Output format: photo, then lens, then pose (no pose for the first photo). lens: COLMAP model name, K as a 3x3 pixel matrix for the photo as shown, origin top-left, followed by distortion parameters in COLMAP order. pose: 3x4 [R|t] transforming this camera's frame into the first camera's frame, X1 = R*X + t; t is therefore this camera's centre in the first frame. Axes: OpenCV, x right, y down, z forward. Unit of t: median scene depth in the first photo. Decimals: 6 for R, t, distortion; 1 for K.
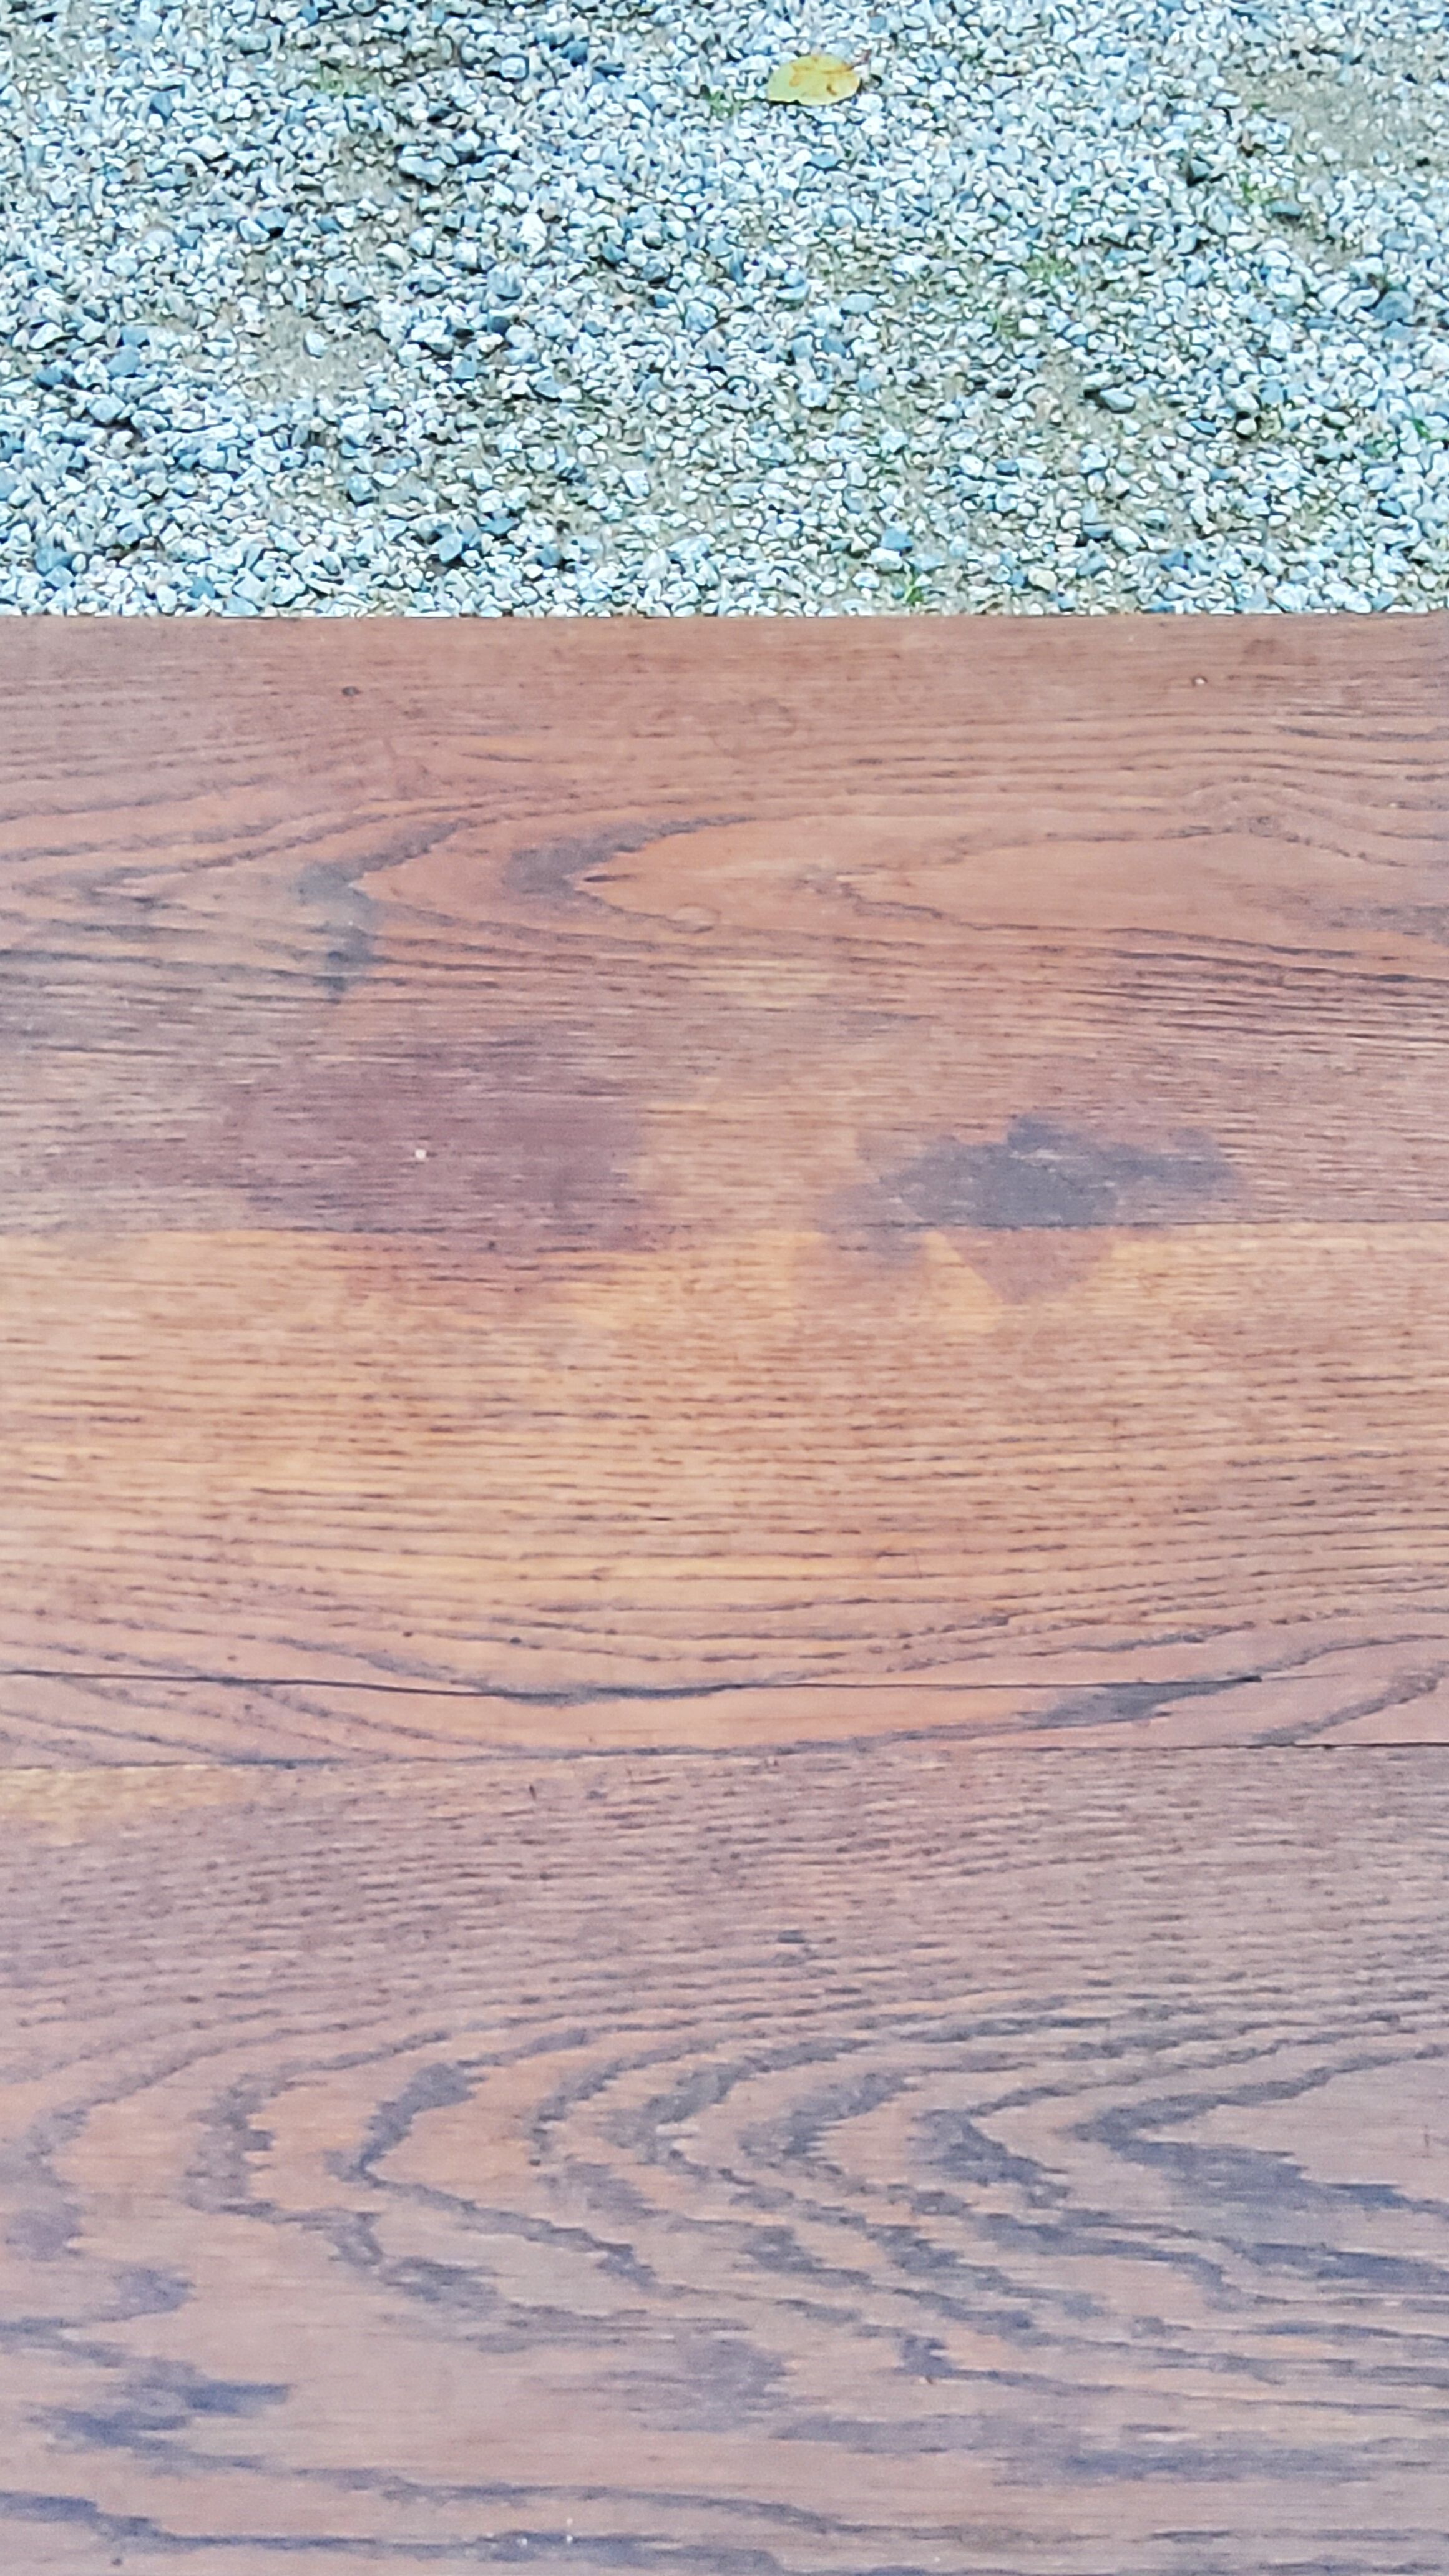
lens RADIAL K [[3818.2, 0, 728.0], [0, 3818.2, 1236.9], [0, 0, 1]] dist [0.120910, 0.000000]
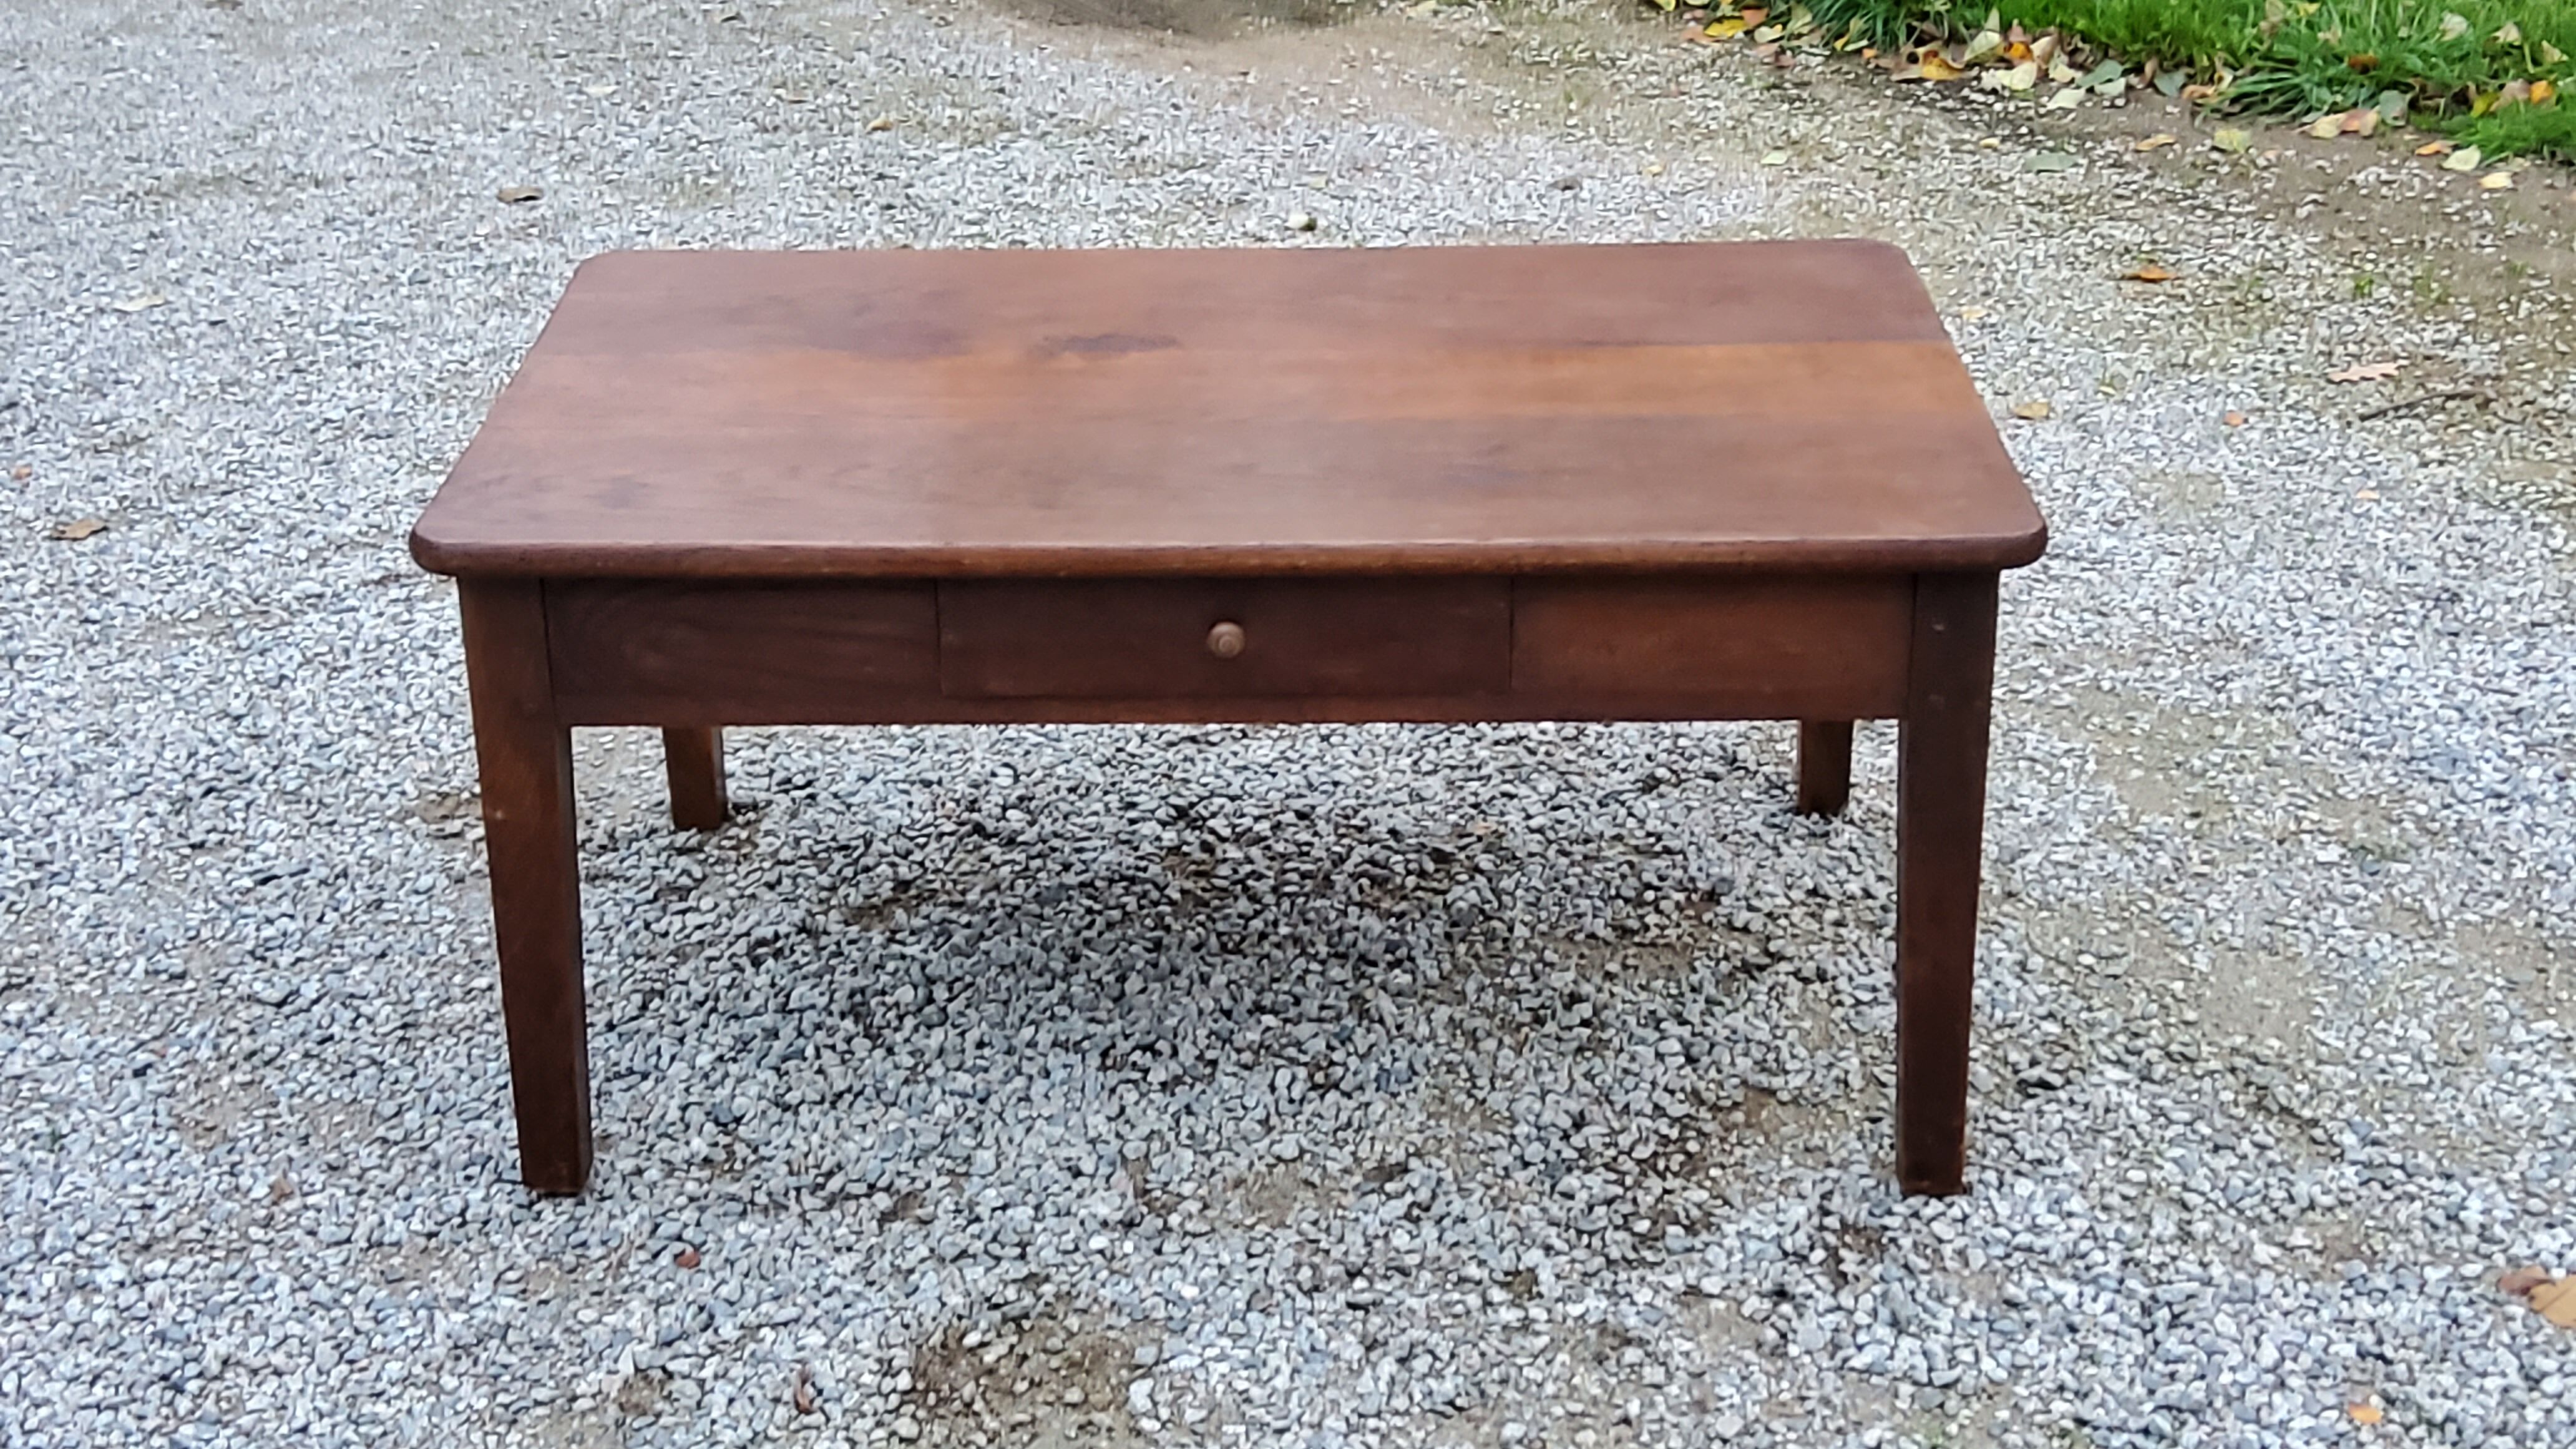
lens RADIAL K [[3818.2, 0, 1278.9], [0, 3818.2, 705.5], [0, 0, 1]] dist [0.120910, 0.000000]
pose [[0.999316, -0.011087, -0.035279, 0.275864], [-0.004115, 0.914730, -0.404045, 1.227153], [0.036750, 0.403914, 0.914059, -1.290500]]
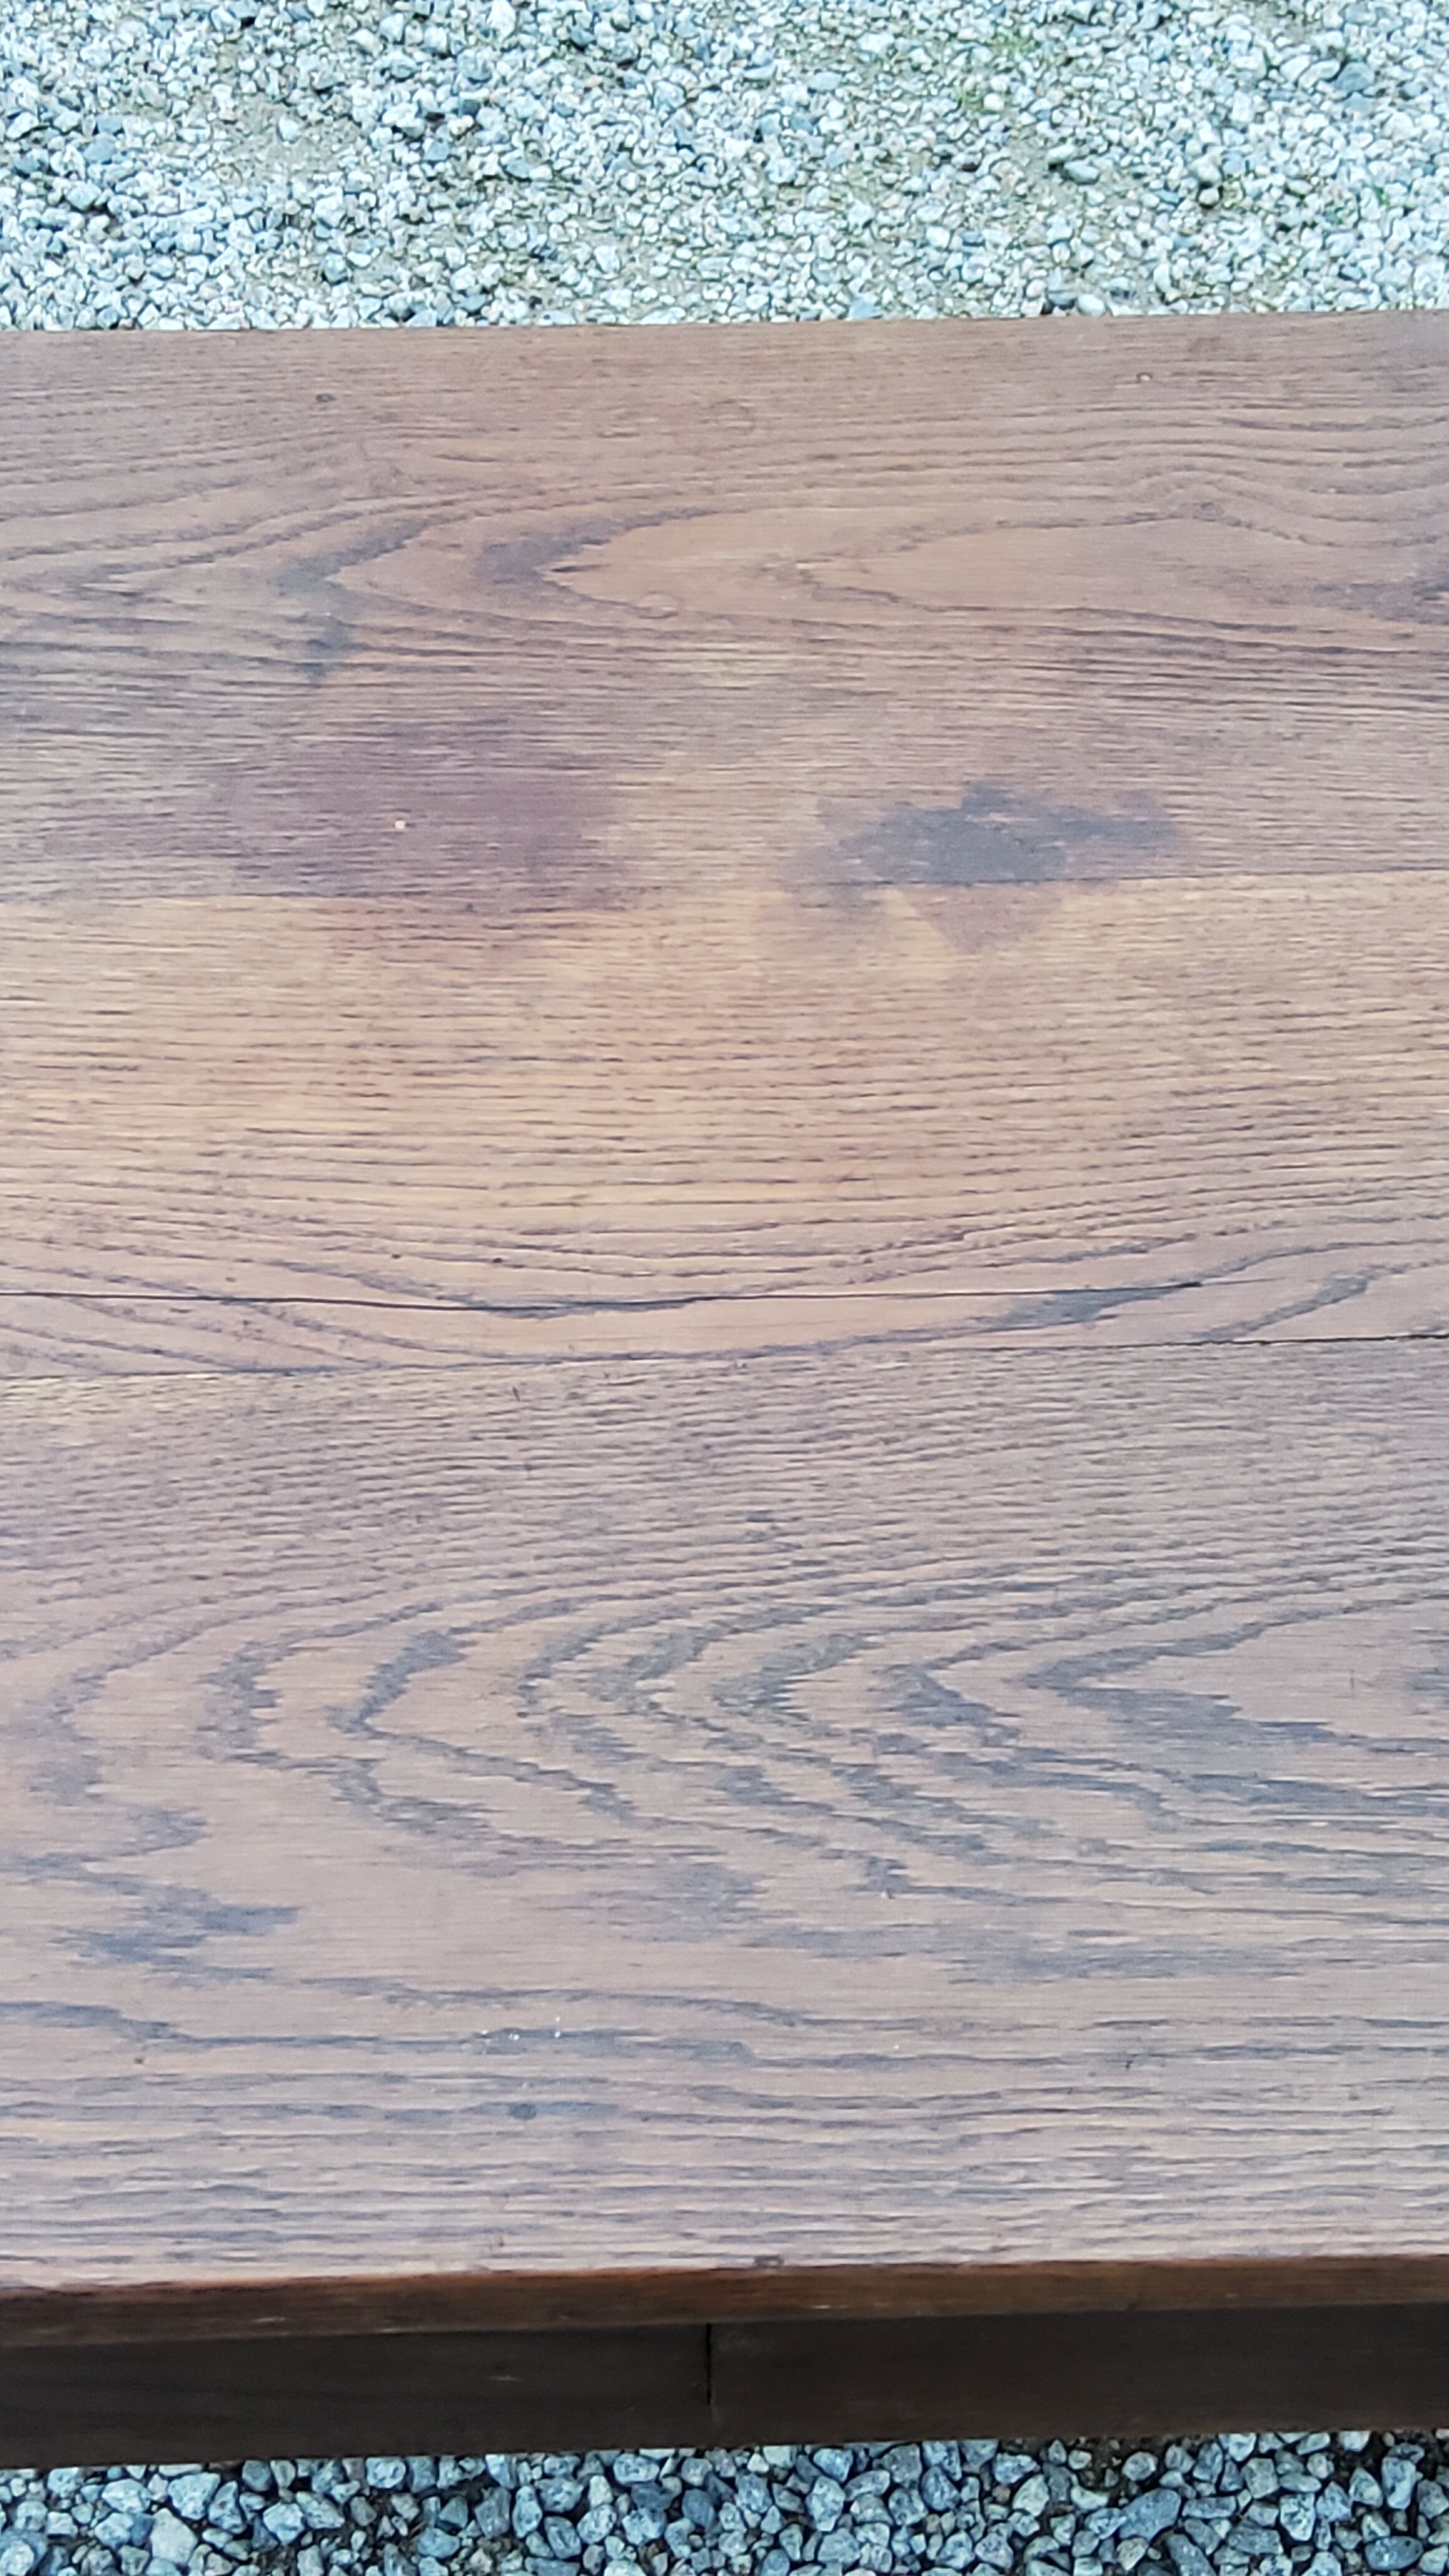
lens RADIAL K [[3818.2, 0, 737.8], [0, 3818.2, 1257.0], [0, 0, 1]] dist [0.120910, 0.000000]
pose [[0.999883, -0.015018, 0.002779, 0.006601], [0.014912, 0.999281, 0.034846, 0.056881], [-0.003301, -0.034801, 0.999389, -0.047076]]
